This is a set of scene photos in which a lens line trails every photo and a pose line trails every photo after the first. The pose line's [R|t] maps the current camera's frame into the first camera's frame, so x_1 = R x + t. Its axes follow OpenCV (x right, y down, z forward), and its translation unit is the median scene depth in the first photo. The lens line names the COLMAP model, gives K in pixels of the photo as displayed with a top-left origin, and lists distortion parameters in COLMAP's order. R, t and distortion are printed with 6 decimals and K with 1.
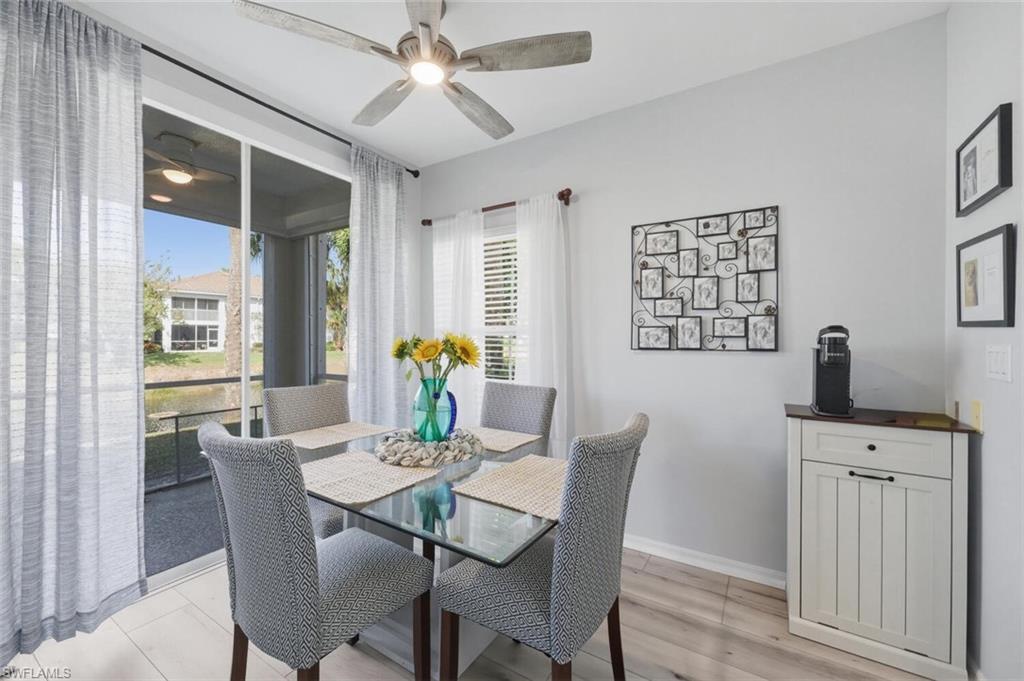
lens RADIAL K [[410.4, 0, 505.9], [0, 410.4, 336.3], [0, 0, 1]] dist [-0.001256, 0.001053]
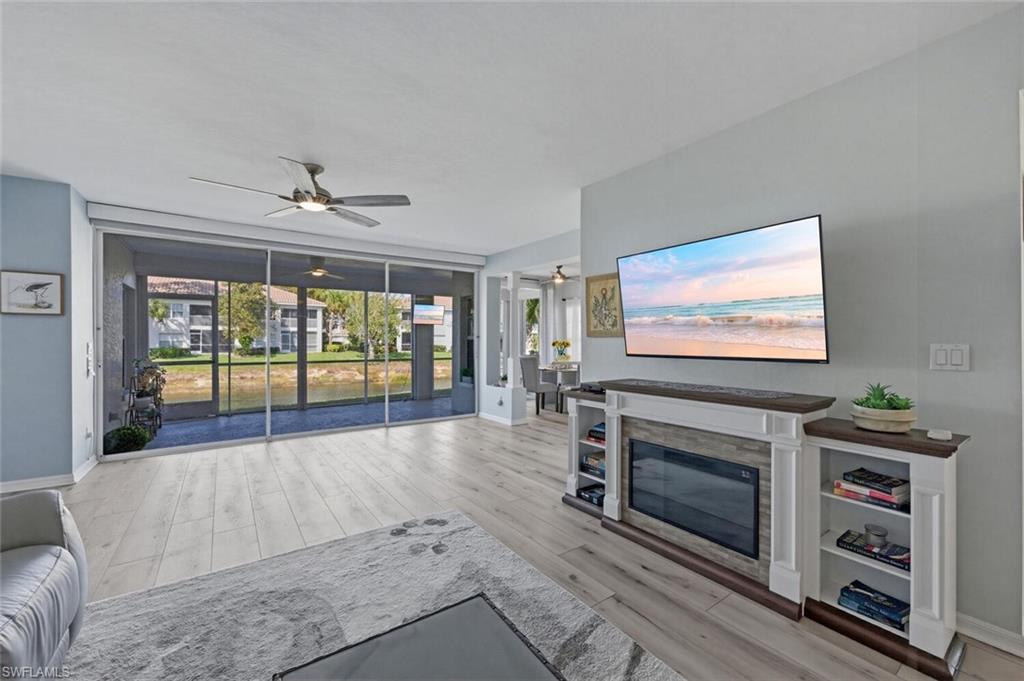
lens RADIAL K [[410.4, 0, 505.6], [0, 410.4, 340.3], [0, 0, 1]] dist [-0.001256, 0.001053]
pose [[0.923835, -0.003571, -0.382775, 0.571898], [0.003929, 0.999992, 0.000153, -0.003936], [0.382772, -0.001646, 0.923841, -1.952856]]
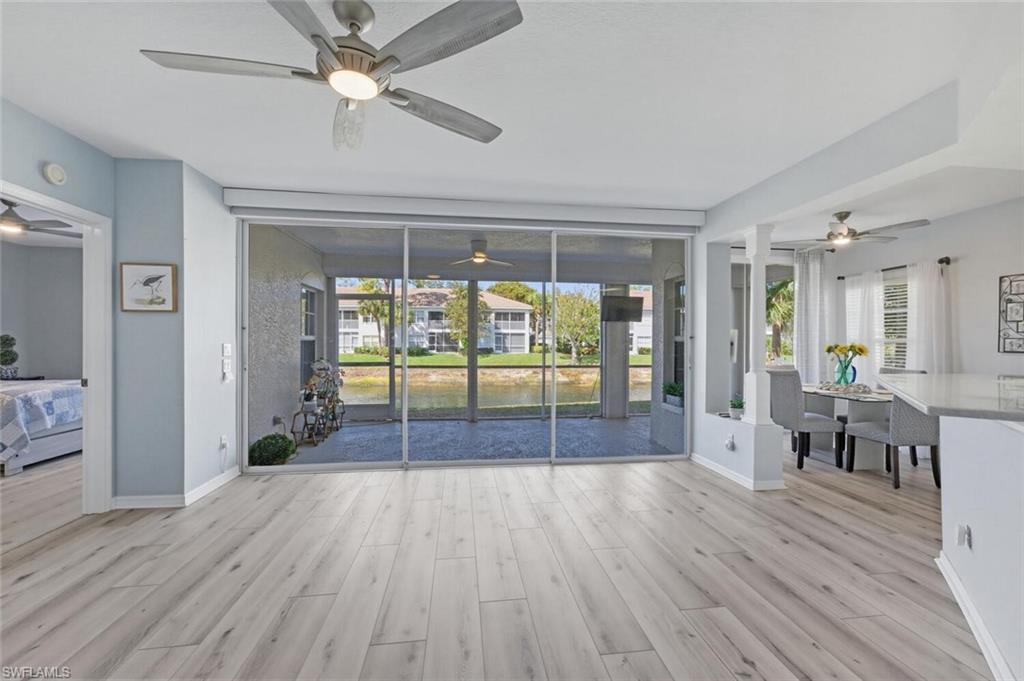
lens RADIAL K [[410.4, 0, 515.0], [0, 410.4, 340.7], [0, 0, 1]] dist [-0.001256, 0.001053]
pose [[0.651079, -0.002290, -0.759006, 0.254758], [-0.000809, 0.999993, -0.003712, -0.005642], [0.759009, 0.003031, 0.651073, -1.328908]]
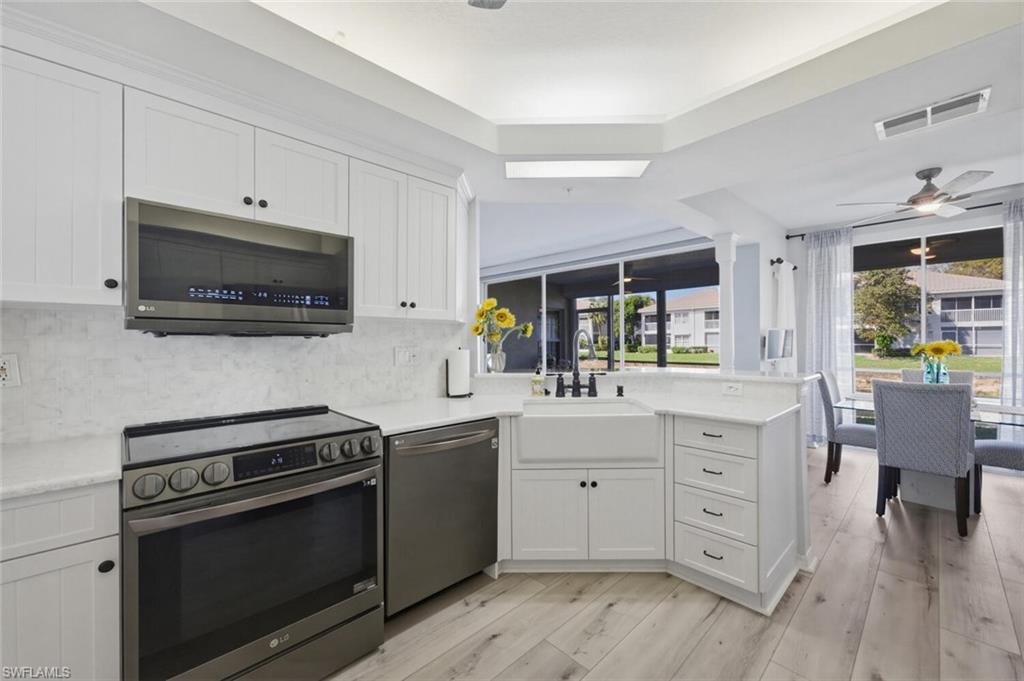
lens RADIAL K [[410.4, 0, 517.8], [0, 410.4, 340.5], [0, 0, 1]] dist [-0.001256, 0.001053]
pose [[-0.229173, -0.005687, -0.973369, 1.300175], [0.007087, 0.999947, -0.007511, -0.000275], [0.973360, -0.008620, -0.229120, -0.223911]]
